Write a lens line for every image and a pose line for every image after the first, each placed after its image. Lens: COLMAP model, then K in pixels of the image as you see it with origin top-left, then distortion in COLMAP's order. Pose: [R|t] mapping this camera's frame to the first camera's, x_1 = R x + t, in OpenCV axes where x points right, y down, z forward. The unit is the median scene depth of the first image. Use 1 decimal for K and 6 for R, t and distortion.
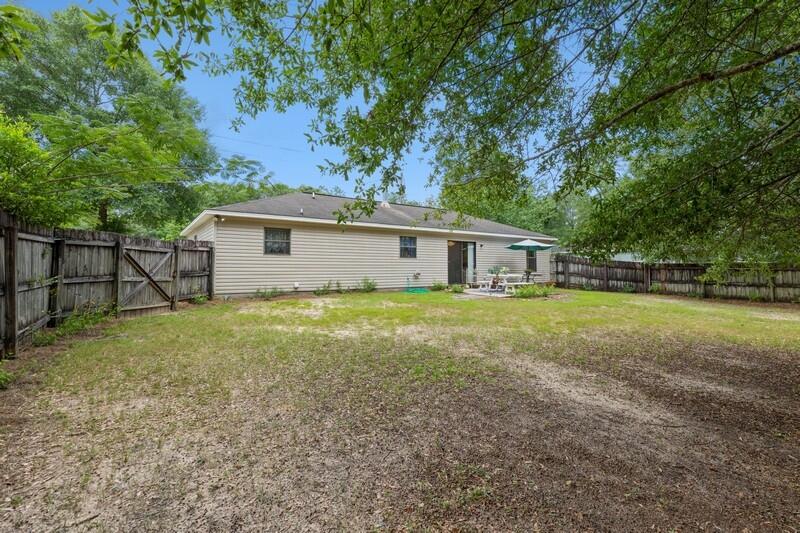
lens RADIAL K [[358.8, 0, 396.4], [0, 358.8, 261.3], [0, 0, 1]] dist [0.001774, -0.000146]
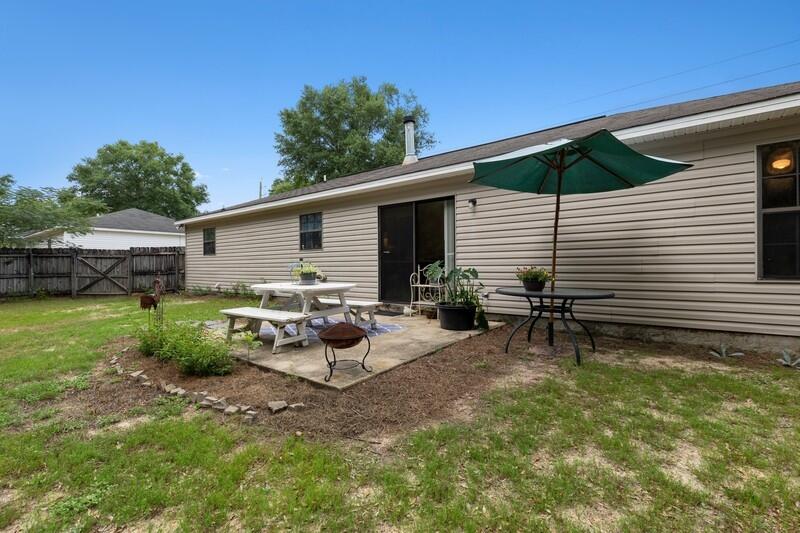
lens RADIAL K [[358.8, 0, 396.4], [0, 358.8, 261.3], [0, 0, 1]] dist [0.001774, -0.000146]
pose [[0.302149, -0.016866, -0.953111, 0.591864], [0.025505, 0.999629, -0.009603, 0.018060], [0.952919, -0.021407, 0.302467, 0.872431]]
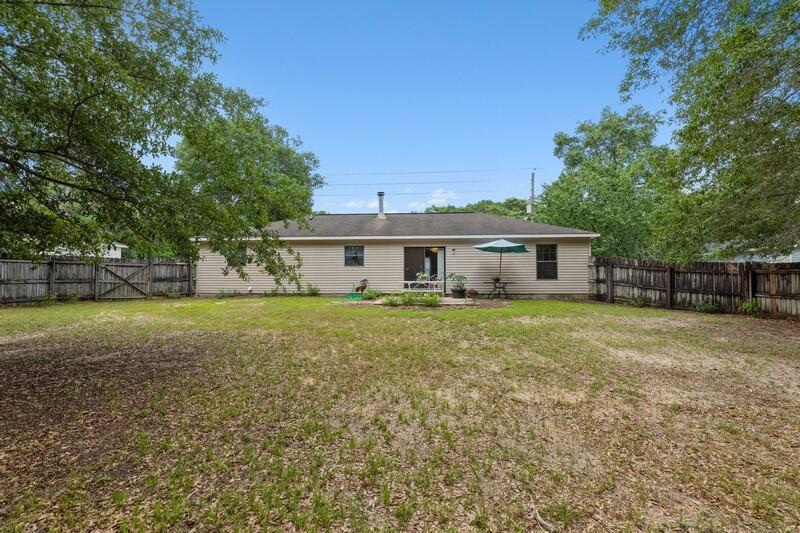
lens RADIAL K [[354.2, 0, 400.5], [0, 354.2, 262.9], [0, 0, 1]] dist [-0.000757, -0.000095]
pose [[0.784789, -0.034236, -0.618816, 0.726189], [0.013574, 0.999183, -0.038065, 0.021636], [0.619614, 0.021473, 0.784613, 0.236633]]
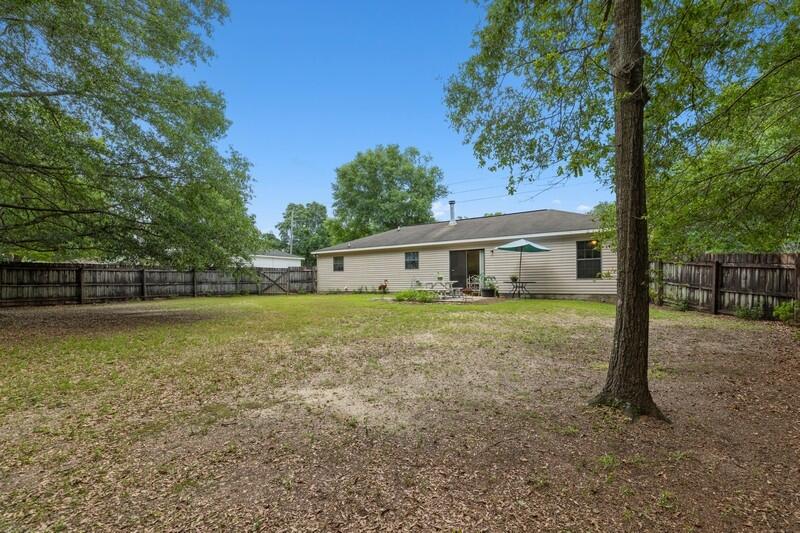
lens RADIAL K [[360.1, 0, 399.0], [0, 360.1, 273.2], [0, 0, 1]] dist [0.002277, 0.000237]
pose [[0.345929, -0.031130, -0.937744, 1.109124], [0.021648, 0.999448, -0.025192, 0.033772], [0.938011, -0.011586, 0.346412, 0.471335]]
